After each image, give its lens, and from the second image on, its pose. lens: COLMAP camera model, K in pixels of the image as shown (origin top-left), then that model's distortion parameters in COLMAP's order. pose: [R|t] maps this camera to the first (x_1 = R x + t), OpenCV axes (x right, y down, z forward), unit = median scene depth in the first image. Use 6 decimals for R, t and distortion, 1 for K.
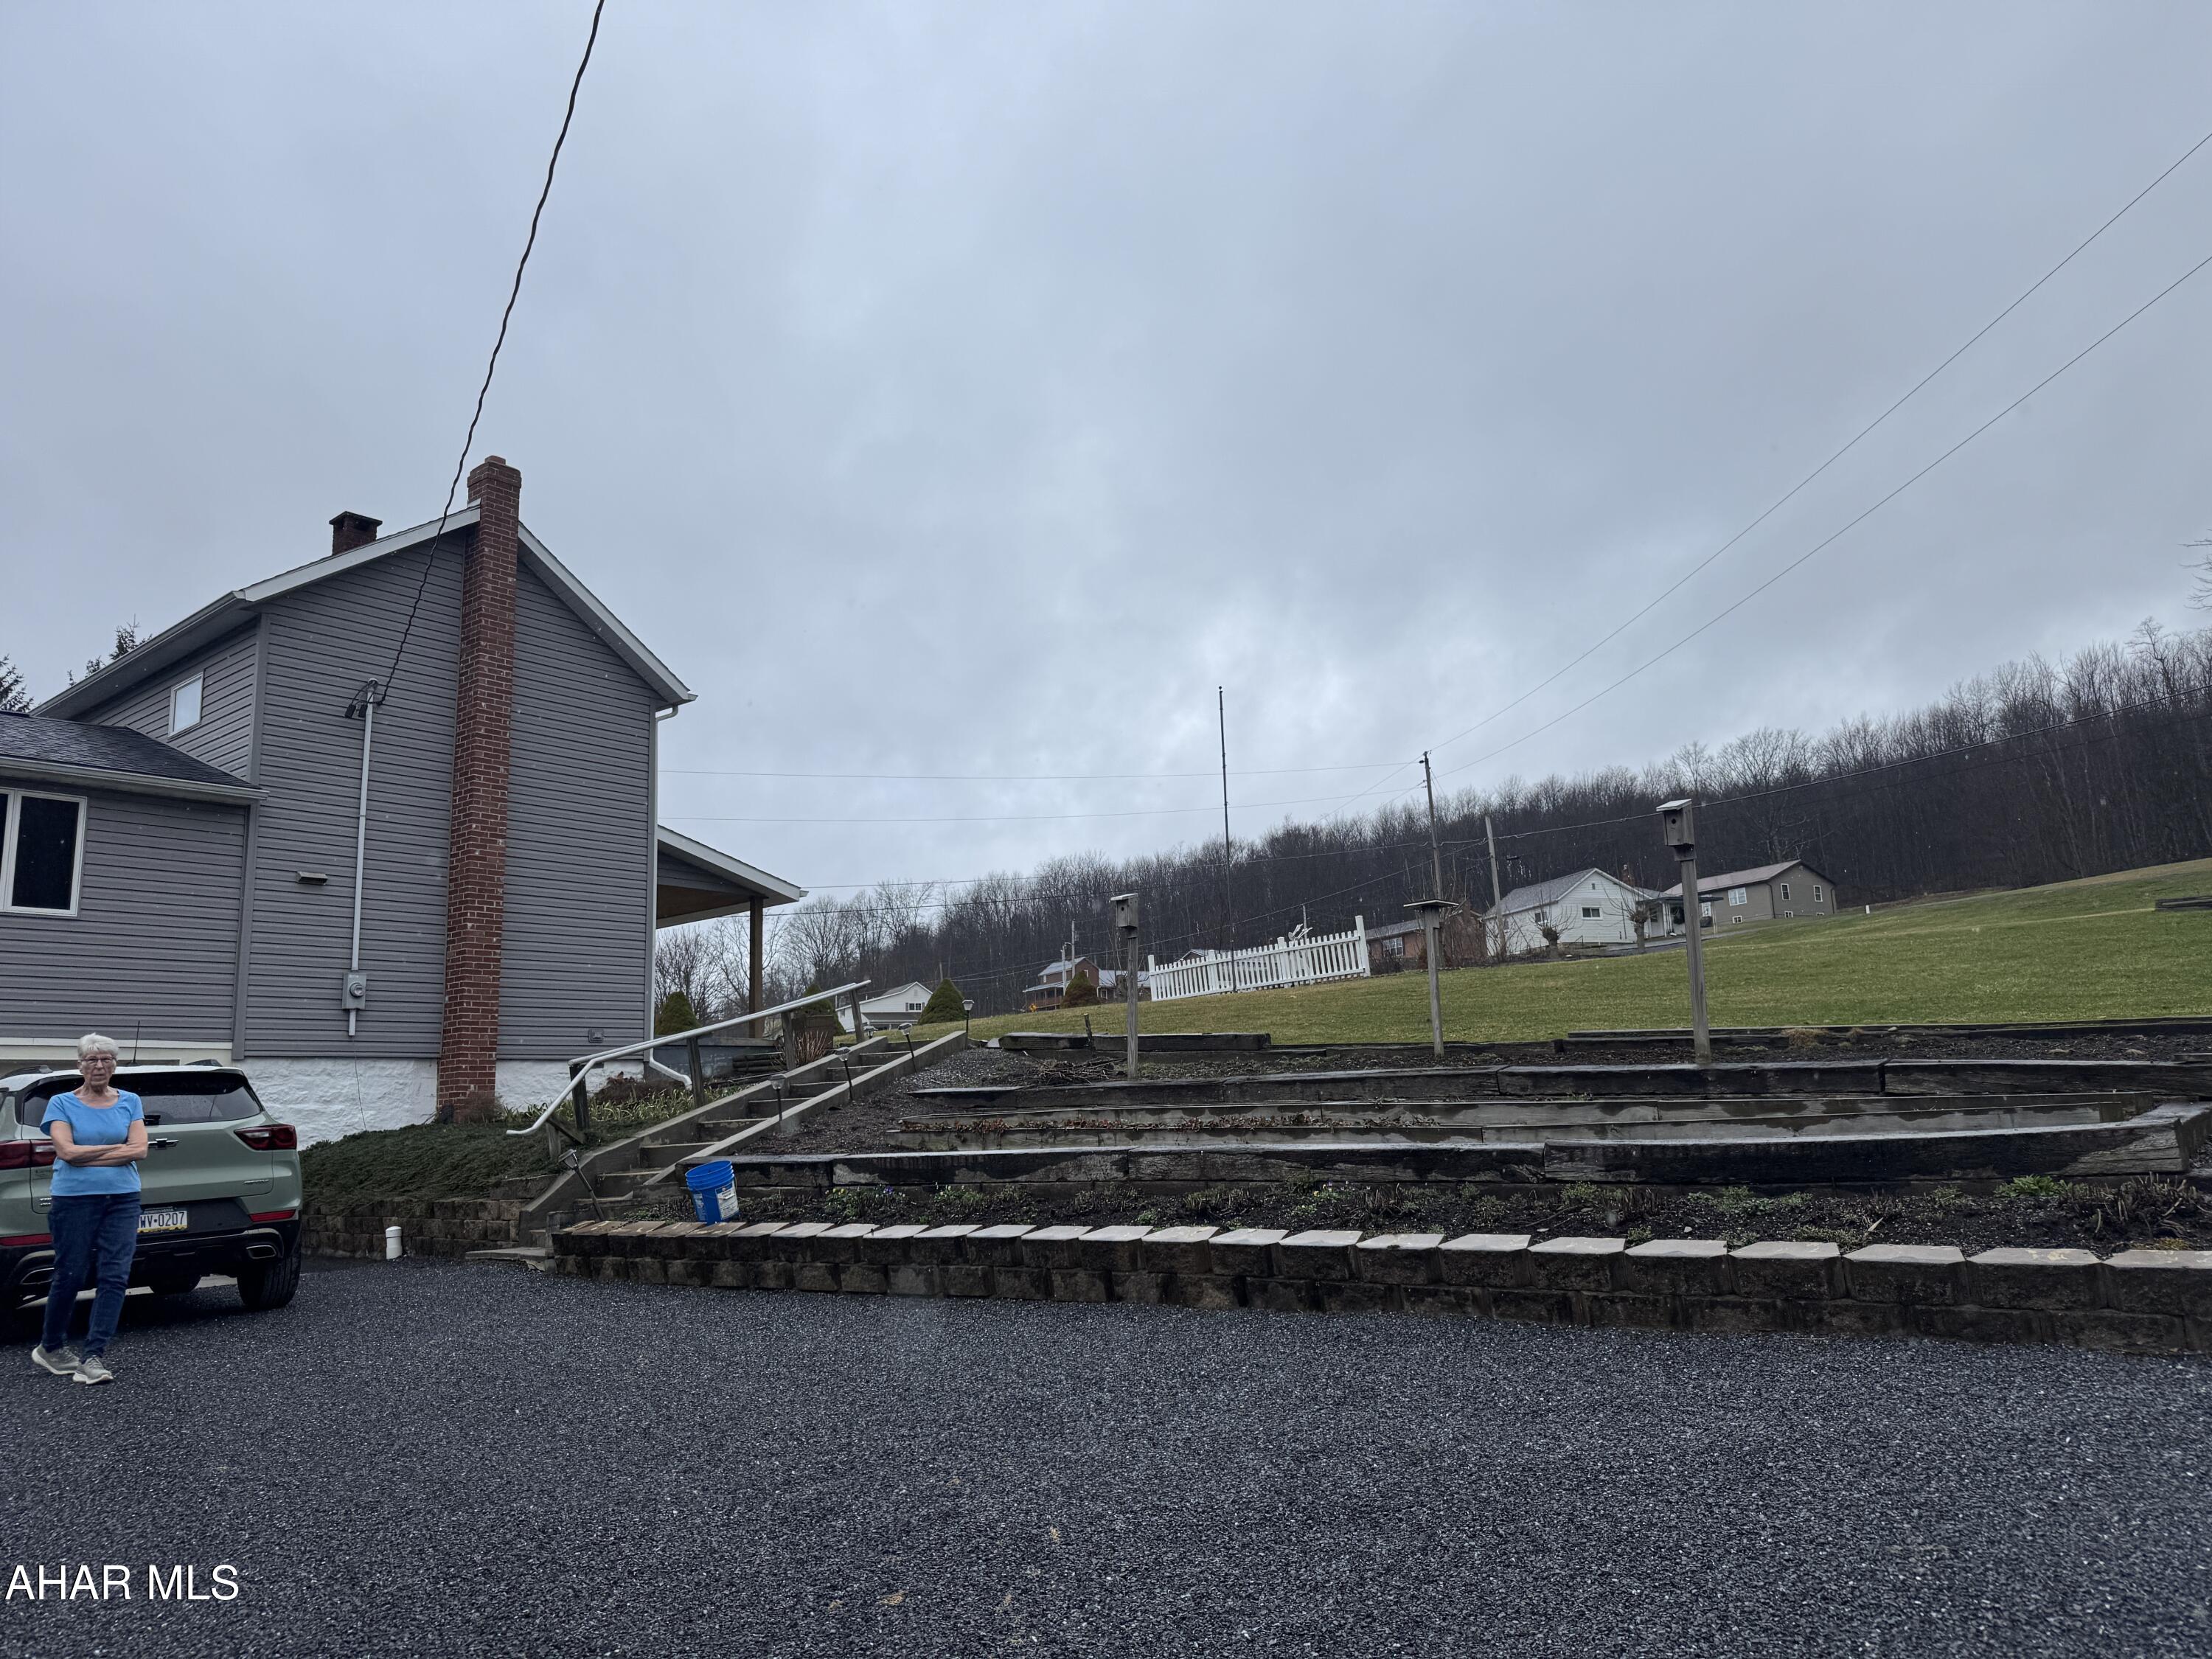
lens RADIAL K [[1522.5, 0, 1063.5], [0, 1522.5, 825.0], [0, 0, 1]] dist [0.097125, -0.129500]
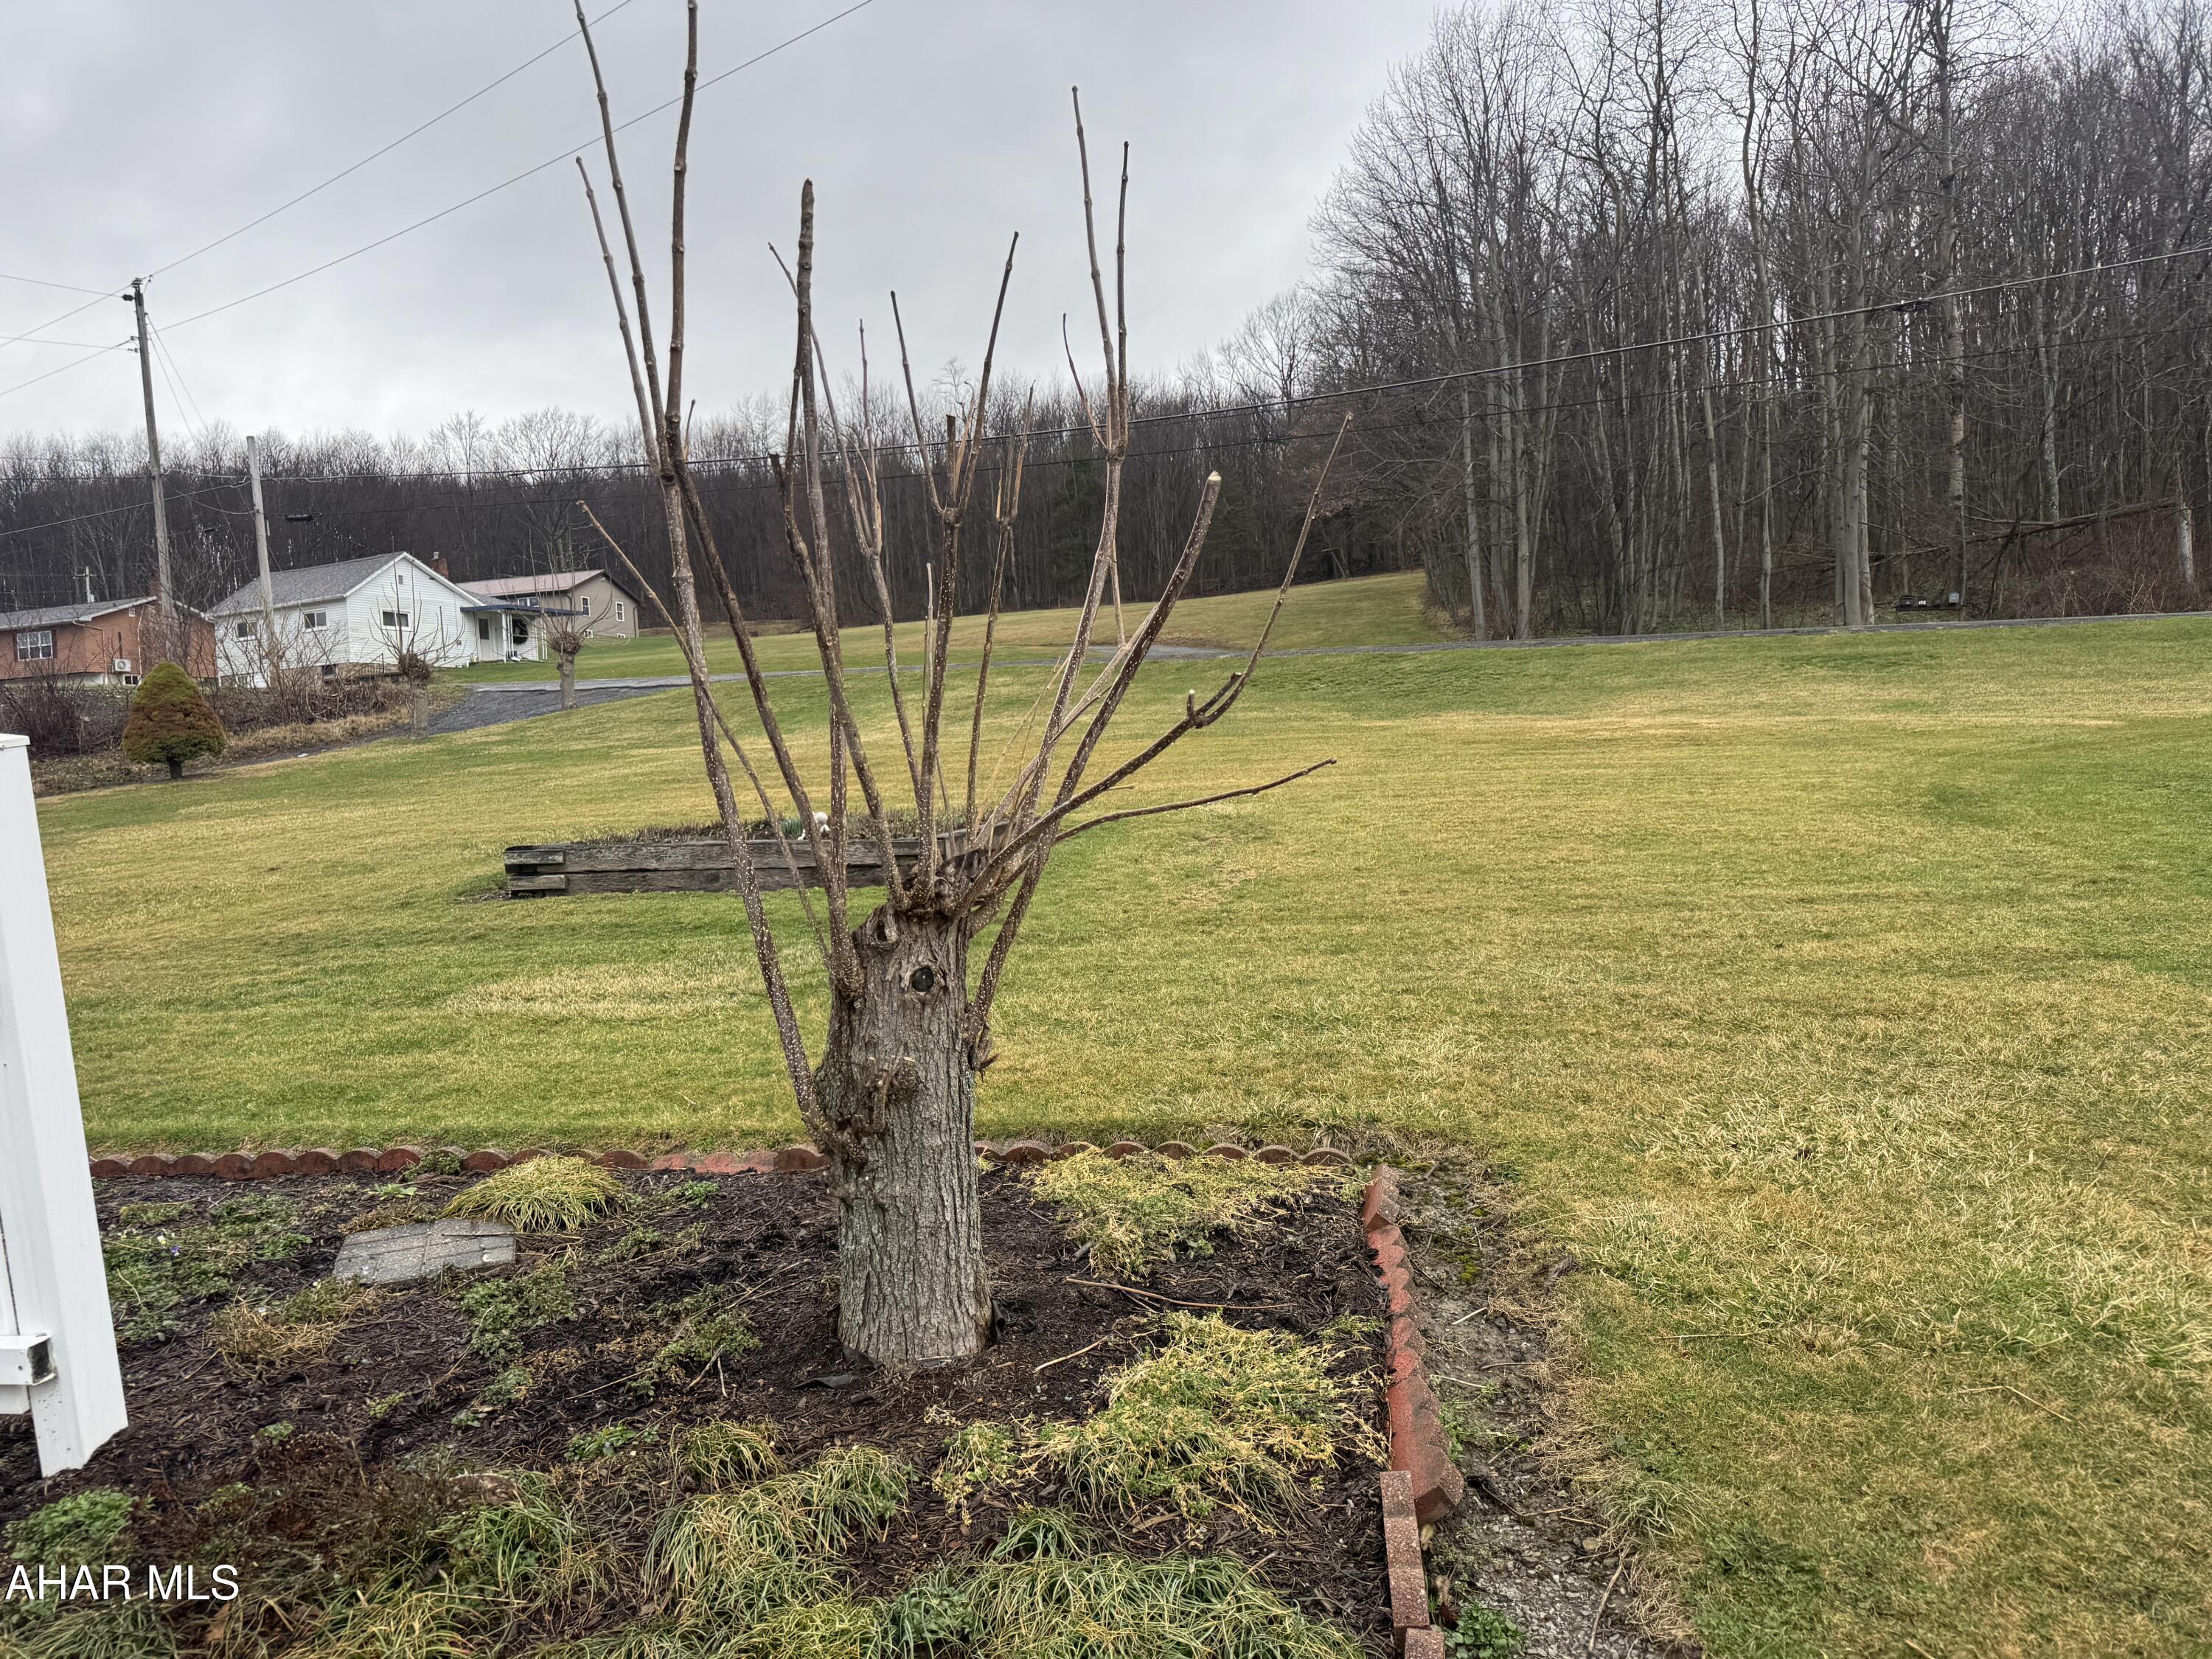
lens RADIAL K [[1522.5, 0, 1063.5], [0, 1522.5, 825.0], [0, 0, 1]] dist [0.097125, -0.129500]
pose [[0.695934, -0.024354, 0.717693, 0.035420], [-0.113040, 0.983249, 0.142978, 0.009151], [-0.709153, -0.180632, 0.681524, 0.181626]]
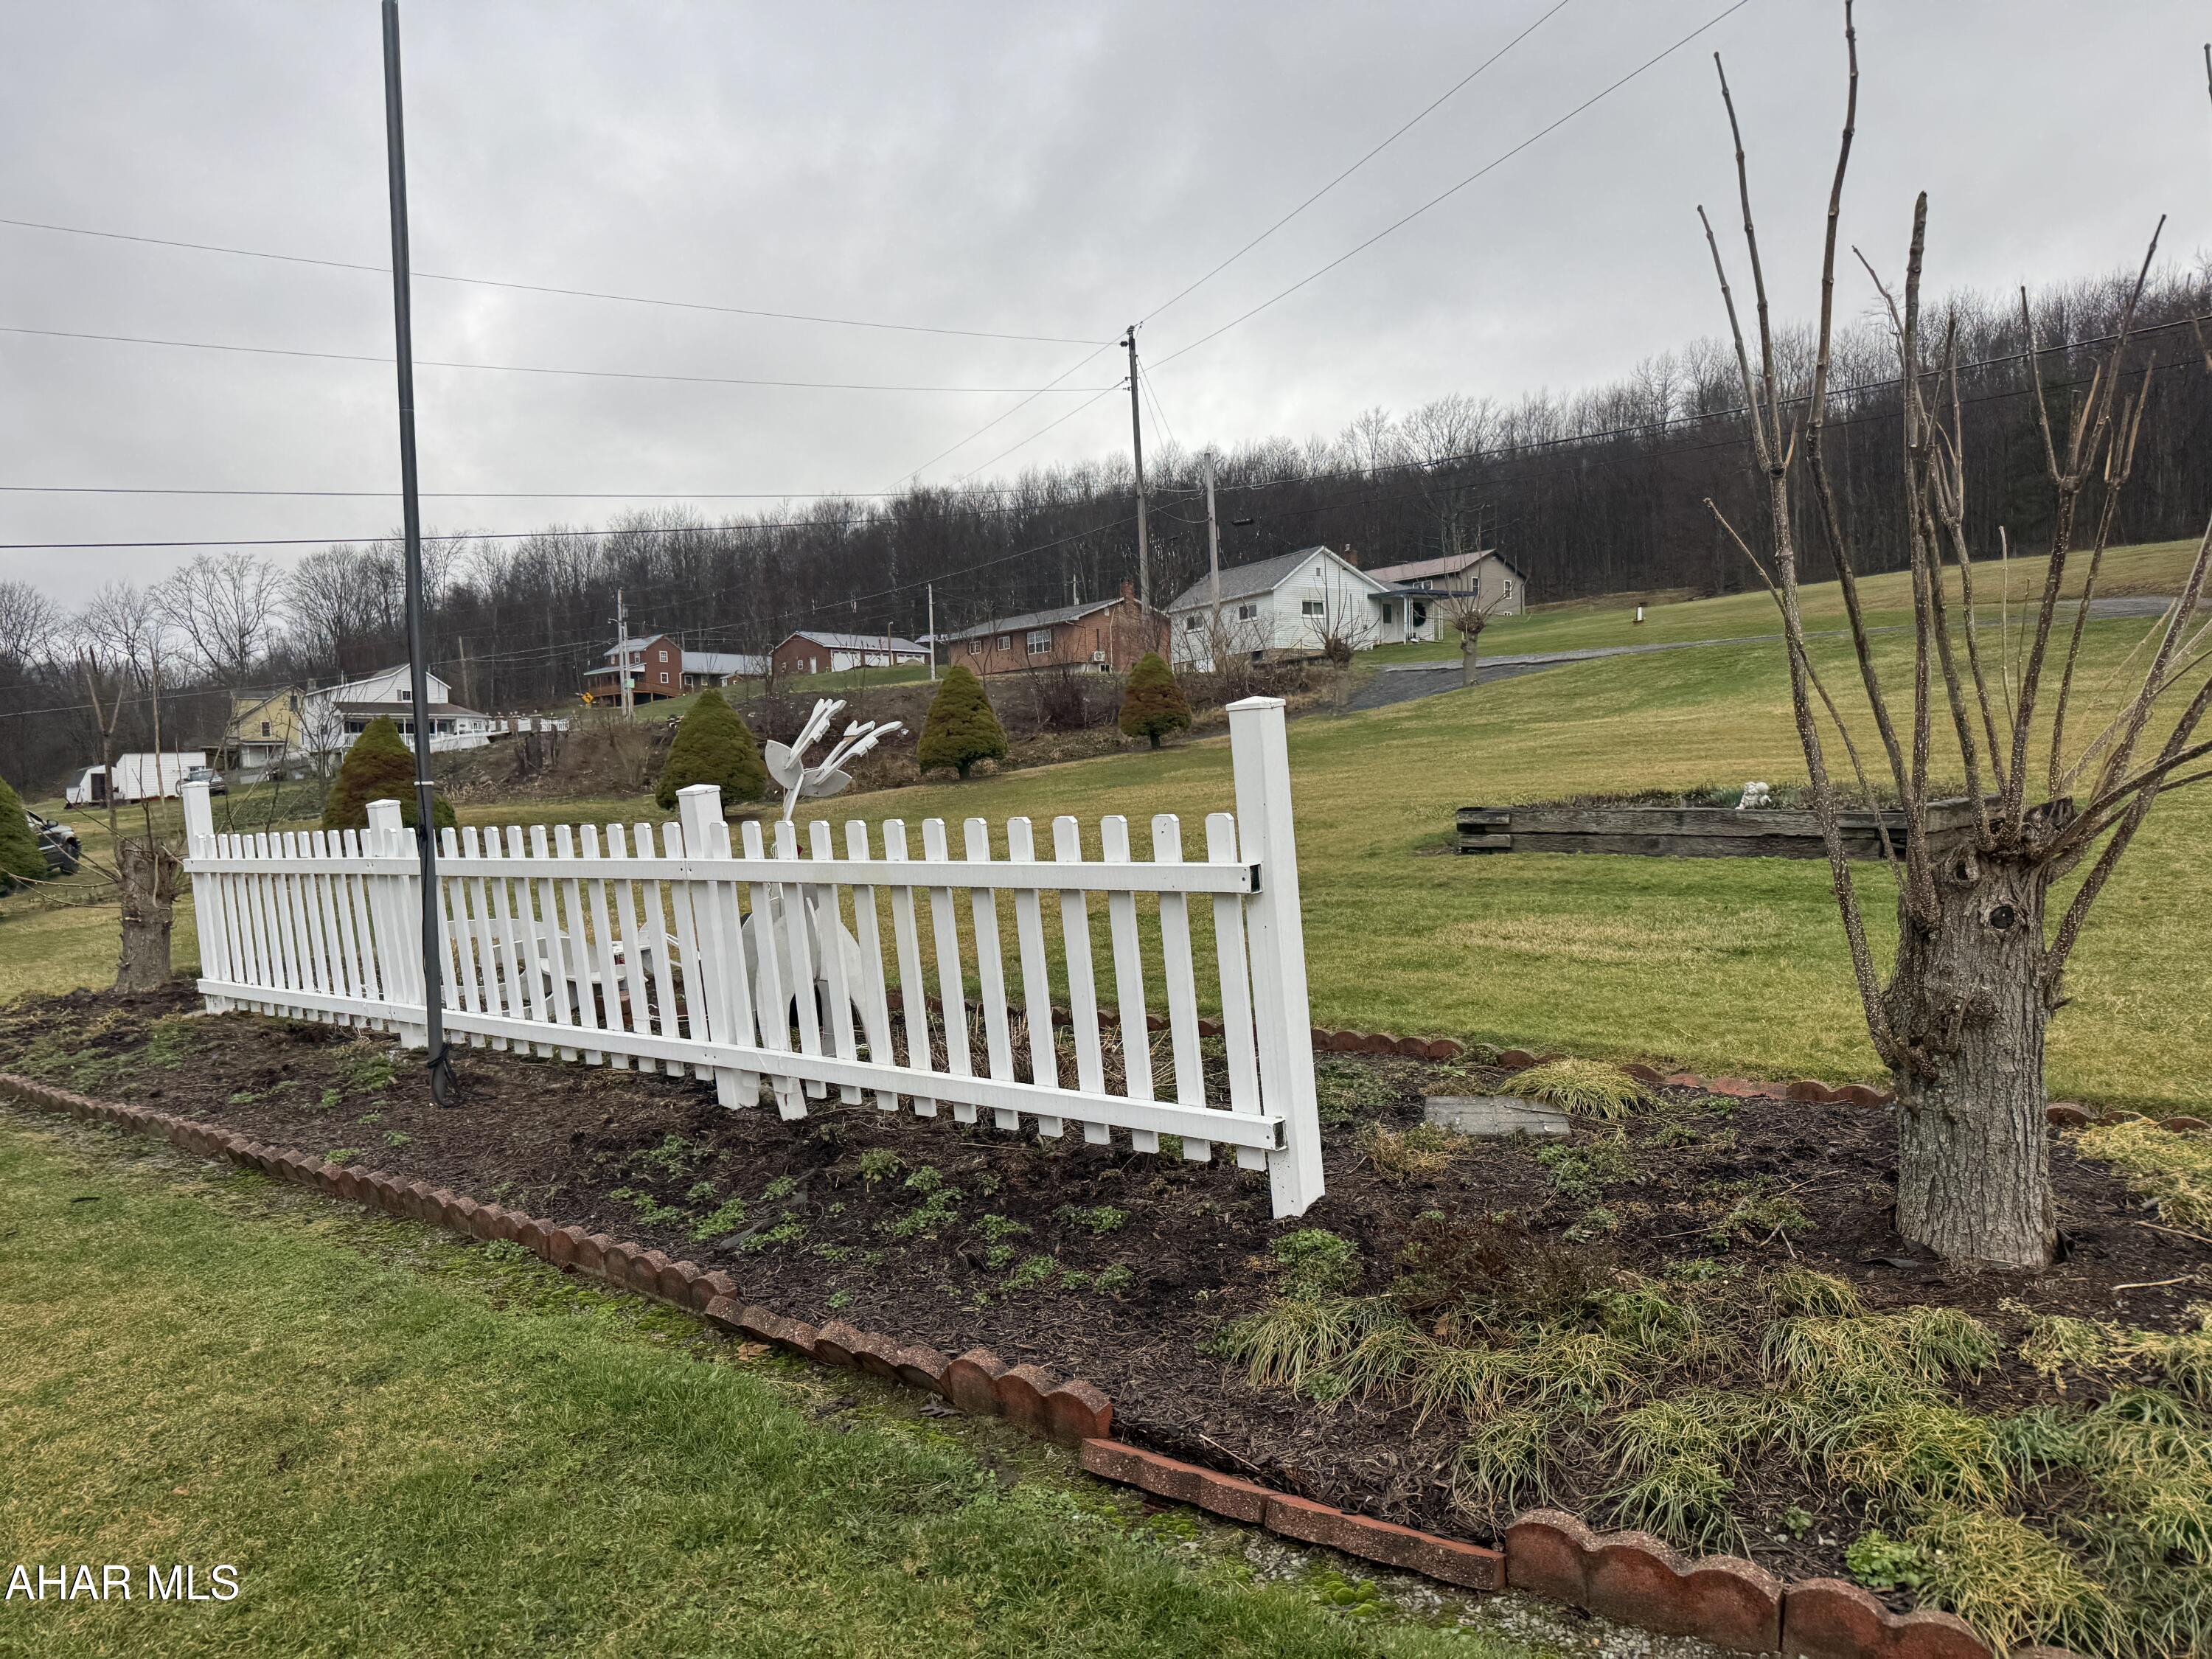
lens RADIAL K [[1504.9, 0, 1106.2], [0, 1504.9, 842.8], [0, 0, 1]] dist [0.126866, -0.191194]
pose [[0.963734, -0.007499, 0.266759, 0.030178], [-0.051822, 0.975318, 0.214638, 0.009184], [-0.261785, -0.220678, 0.939558, 0.179224]]
